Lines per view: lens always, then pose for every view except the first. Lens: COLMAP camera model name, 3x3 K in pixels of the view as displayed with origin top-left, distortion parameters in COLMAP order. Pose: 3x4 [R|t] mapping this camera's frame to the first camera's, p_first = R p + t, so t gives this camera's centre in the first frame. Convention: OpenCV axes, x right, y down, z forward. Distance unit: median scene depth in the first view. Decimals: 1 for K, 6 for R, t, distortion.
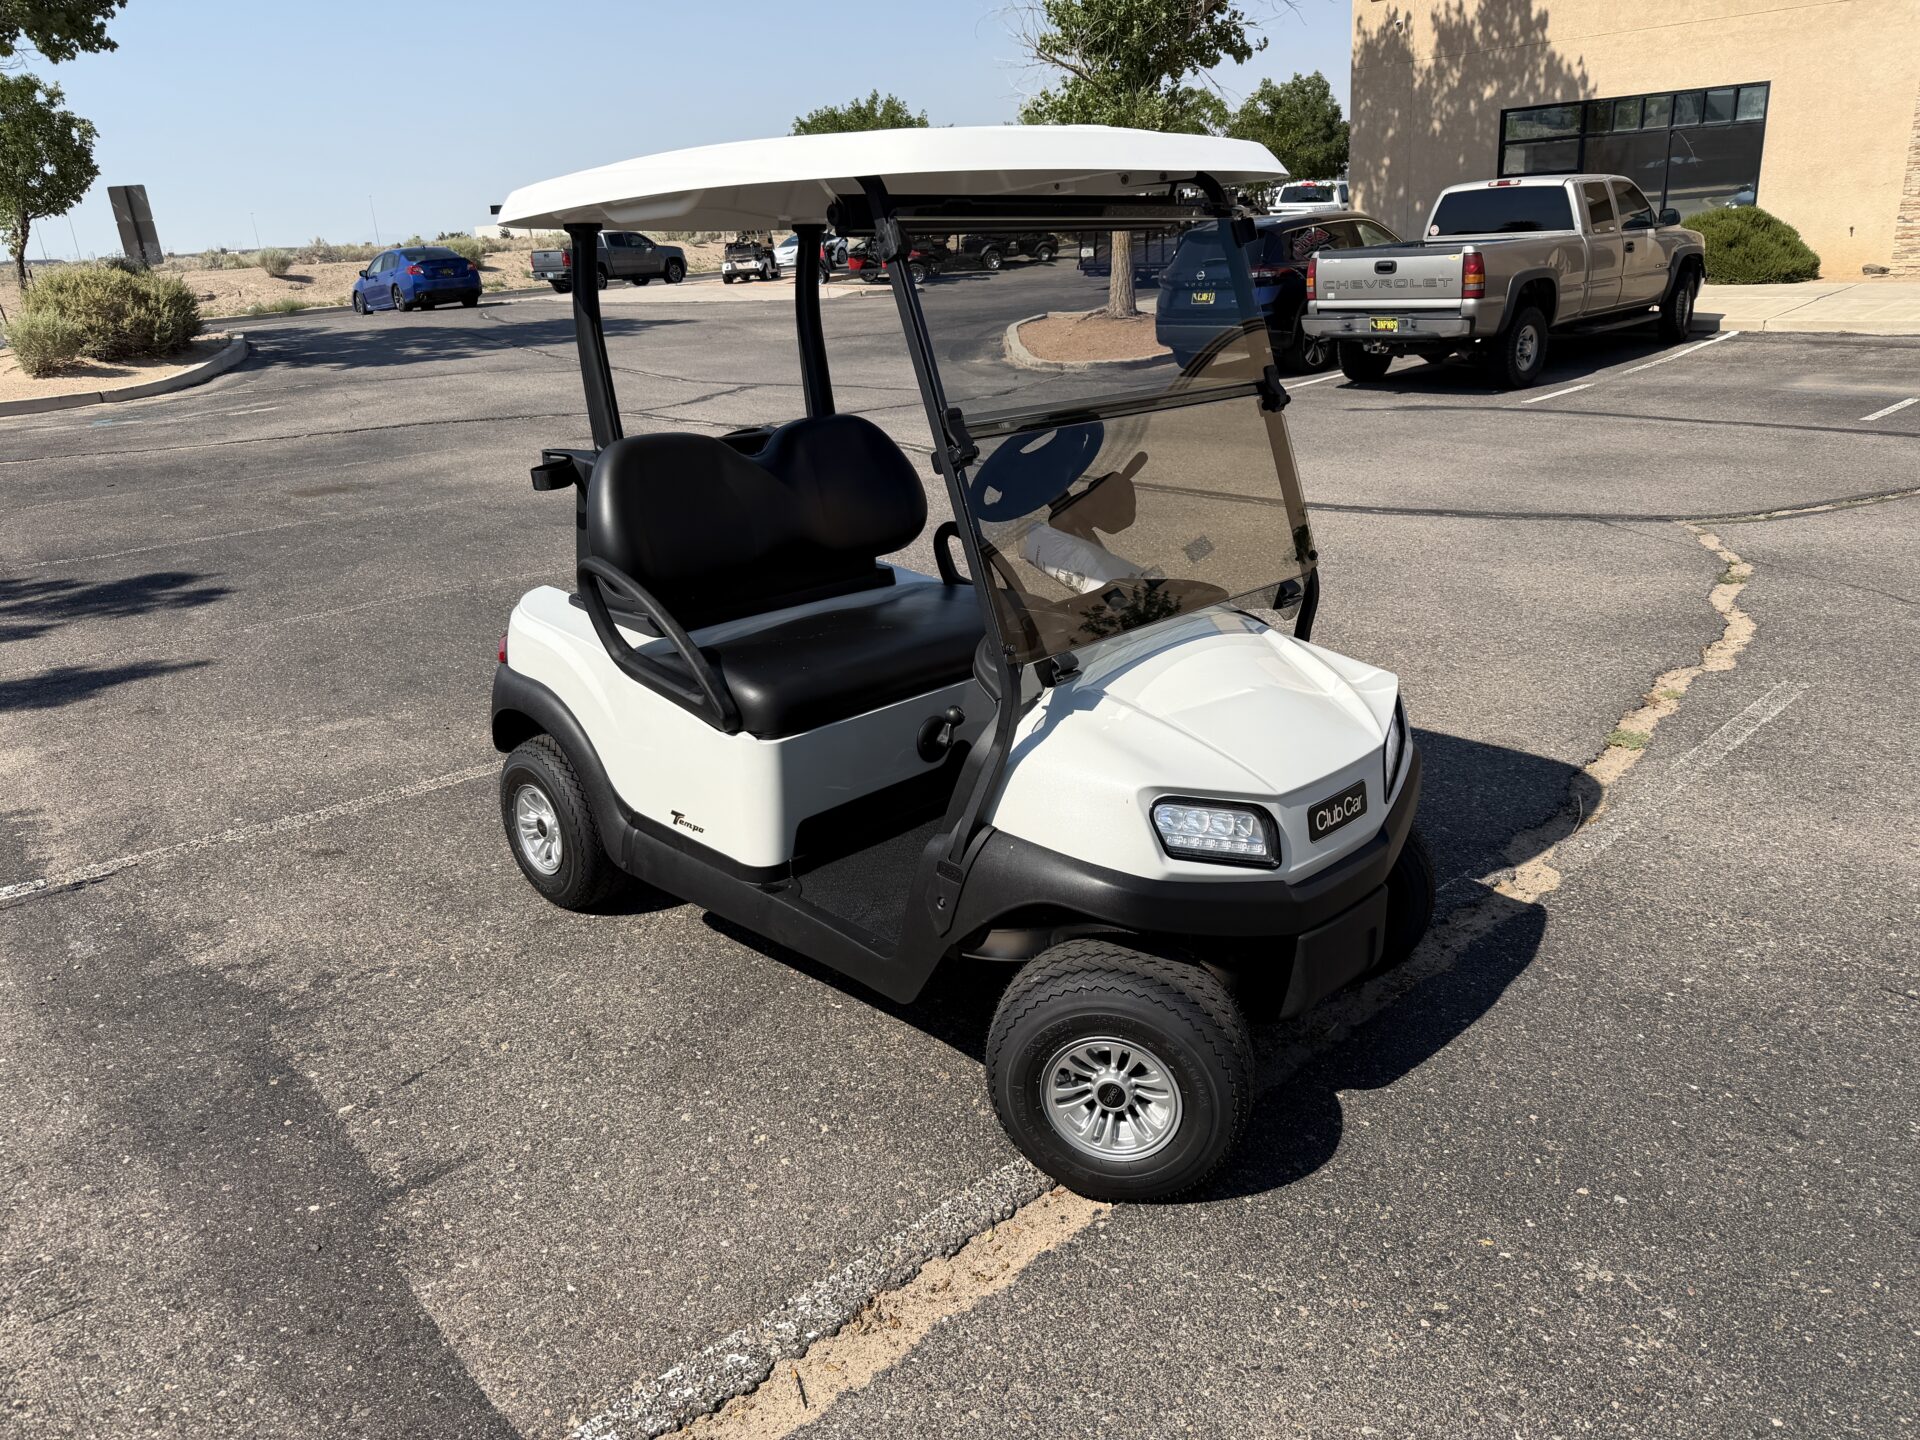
lens RADIAL K [[1361.1, 0, 964.8], [0, 1361.1, 727.6], [0, 0, 1]] dist [0.012119, -0.027029]
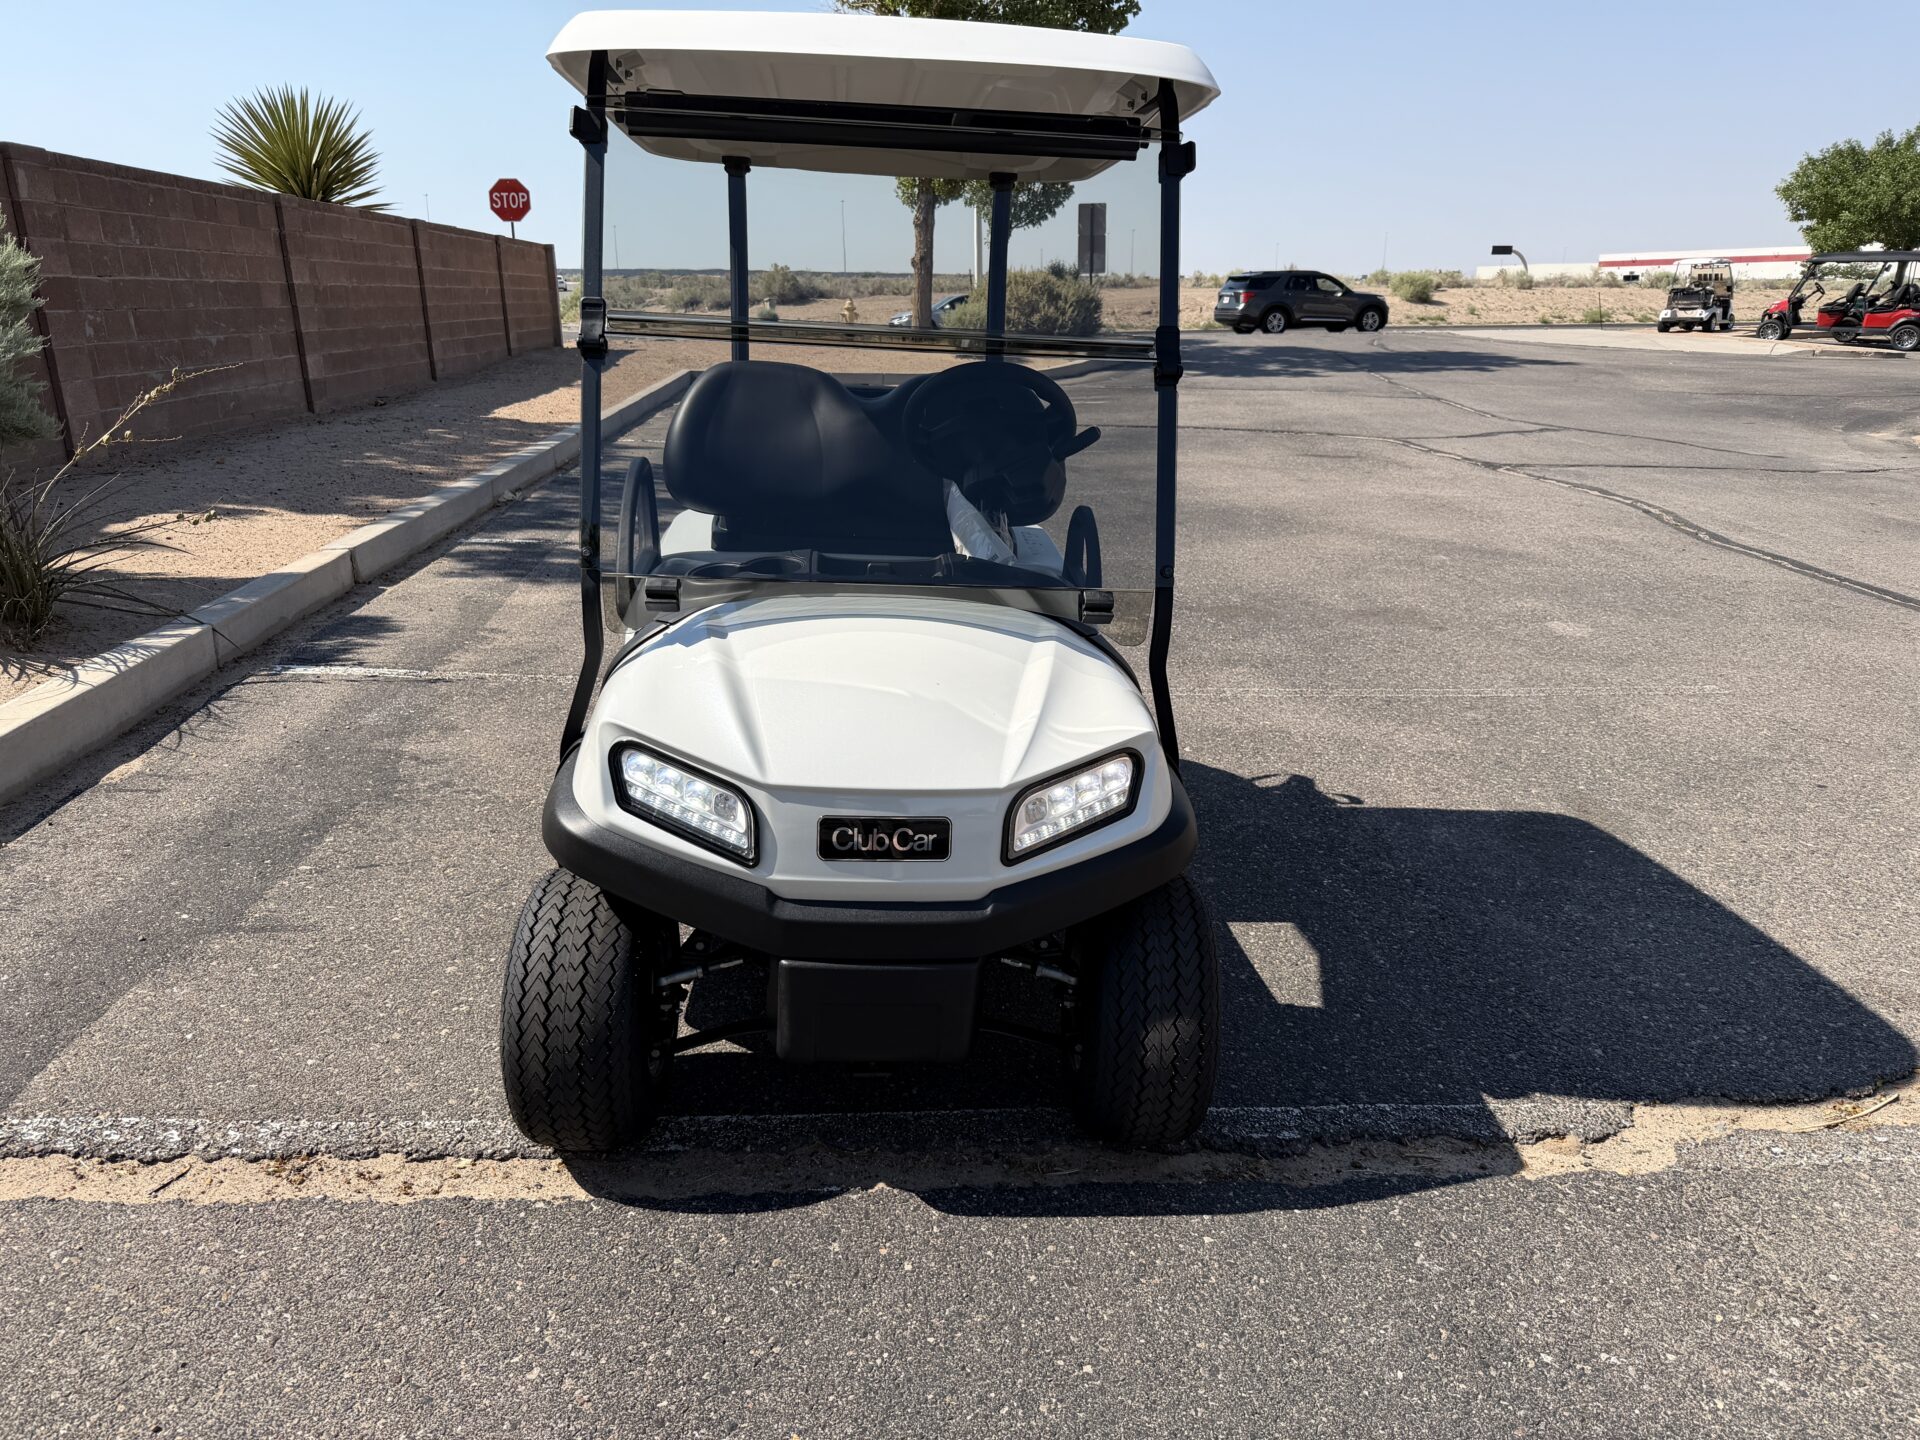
lens RADIAL K [[1361.1, 0, 956.5], [0, 1361.1, 735.9], [0, 0, 1]] dist [0.012119, -0.027029]
pose [[0.779018, 0.247163, -0.576230, 0.146289], [-0.258900, 0.963821, 0.063401, -0.013016], [0.571053, 0.099796, 0.814825, 0.073429]]
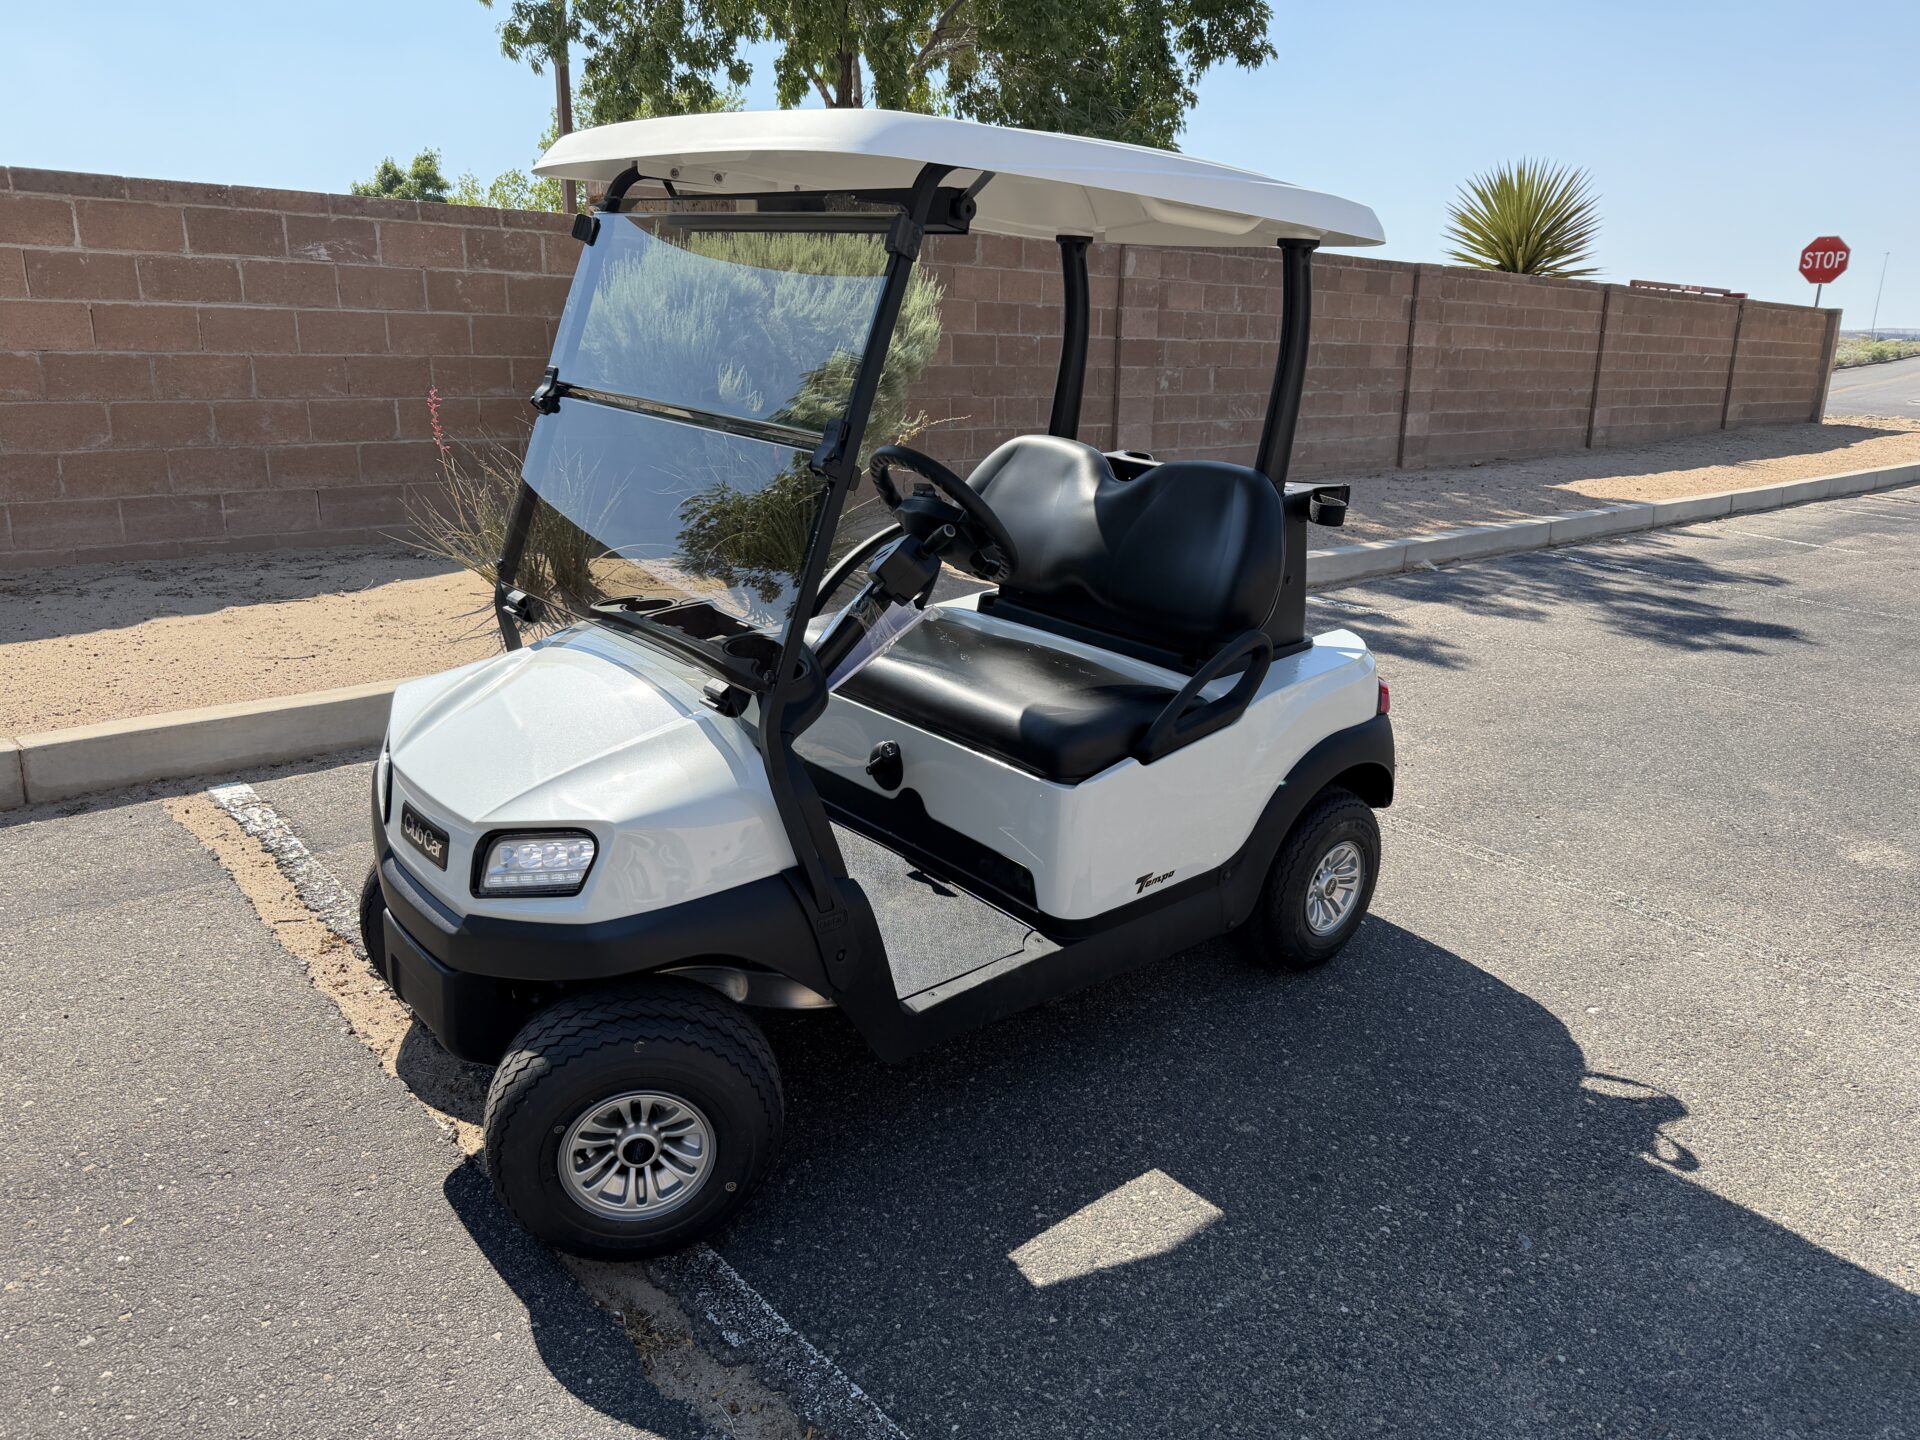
lens RADIAL K [[1361.1, 0, 953.2], [0, 1361.1, 722.1], [0, 0, 1]] dist [0.012119, -0.027029]
pose [[-0.034039, 0.325001, -0.945101, 0.220024], [-0.365081, 0.876254, 0.314475, -0.088911], [0.930353, 0.355743, 0.088824, 0.249046]]
